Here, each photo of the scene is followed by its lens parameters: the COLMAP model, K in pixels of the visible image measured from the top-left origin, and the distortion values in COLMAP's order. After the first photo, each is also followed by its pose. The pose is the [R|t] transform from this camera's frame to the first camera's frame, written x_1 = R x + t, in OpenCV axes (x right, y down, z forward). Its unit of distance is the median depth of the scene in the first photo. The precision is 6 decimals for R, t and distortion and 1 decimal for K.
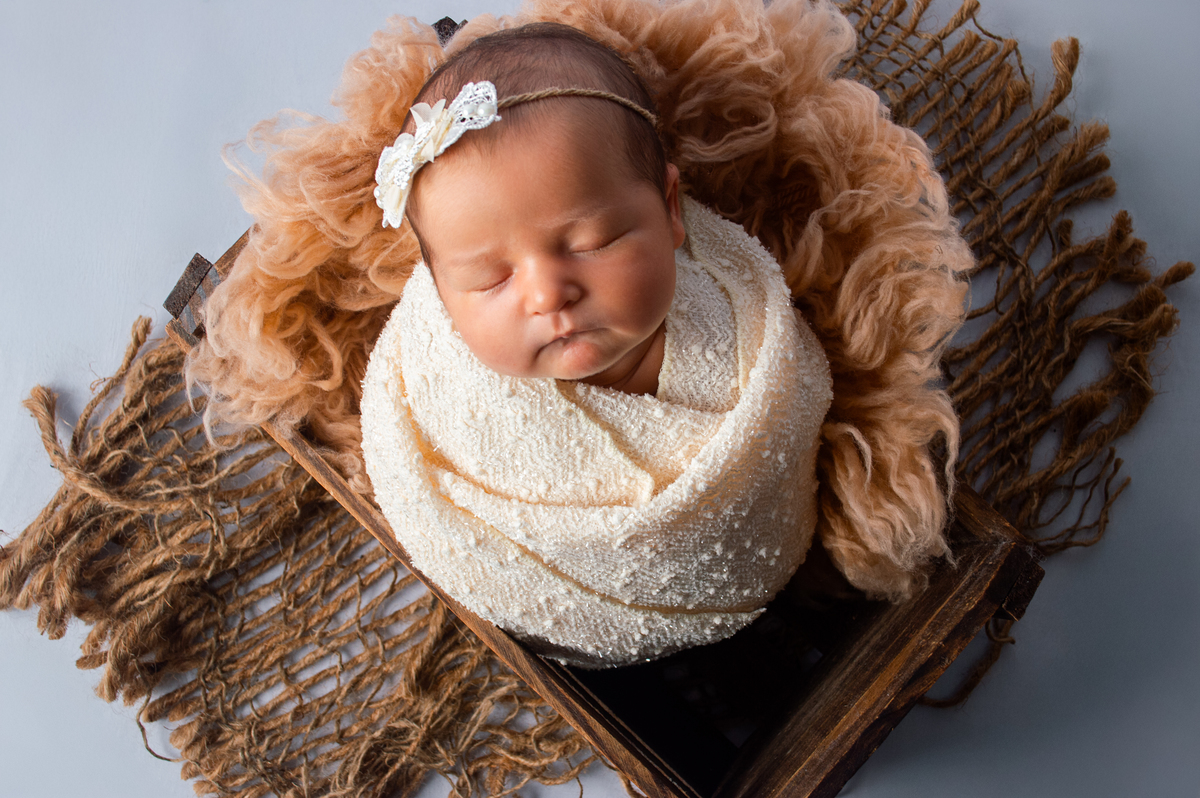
lens RADIAL K [[1309.8, 0, 600.0], [0, 1309.8, 399.0], [0, 0, 1]] dist [0.007099, 0.001222]
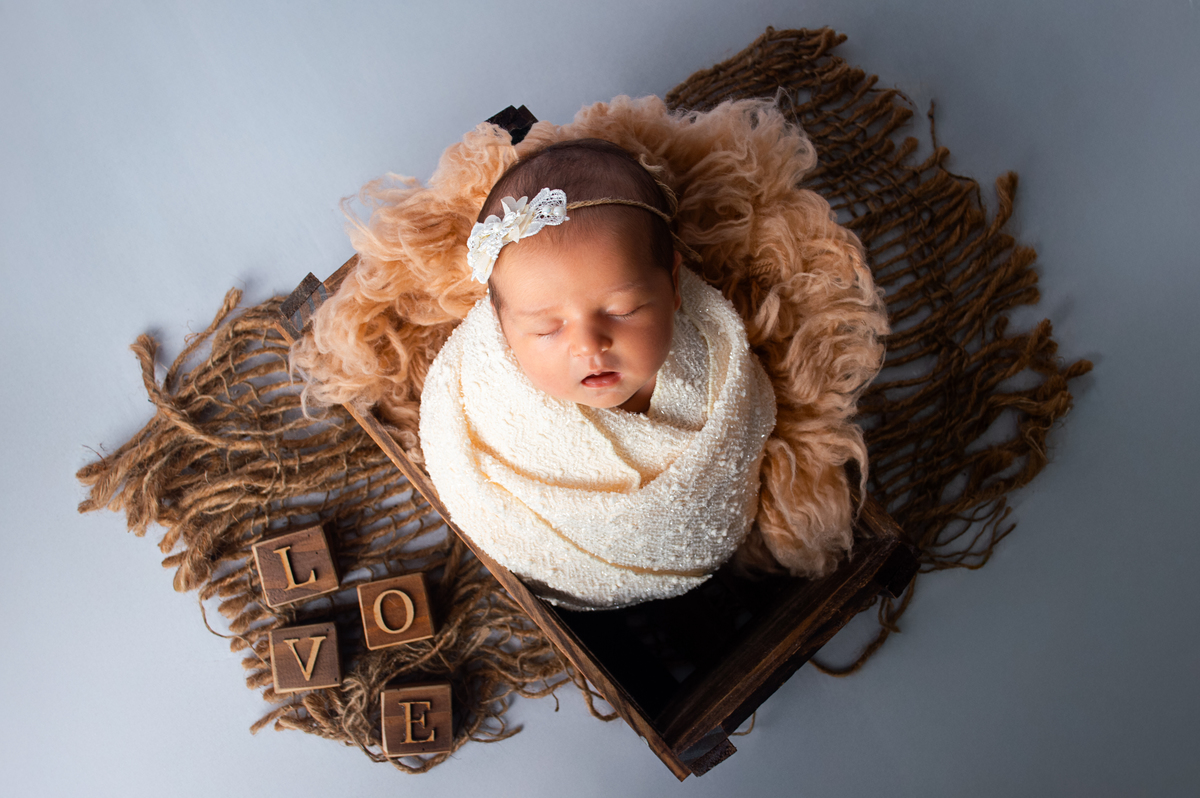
lens RADIAL K [[1368.2, 0, 600.0], [0, 1368.2, 399.0], [0, 0, 1]] dist [-0.008472, -0.001707]
pose [[0.995672, 0.086853, 0.033065, -0.050319], [-0.088081, 0.995401, 0.037678, -0.061890], [-0.029641, -0.040427, 0.998743, -0.389493]]
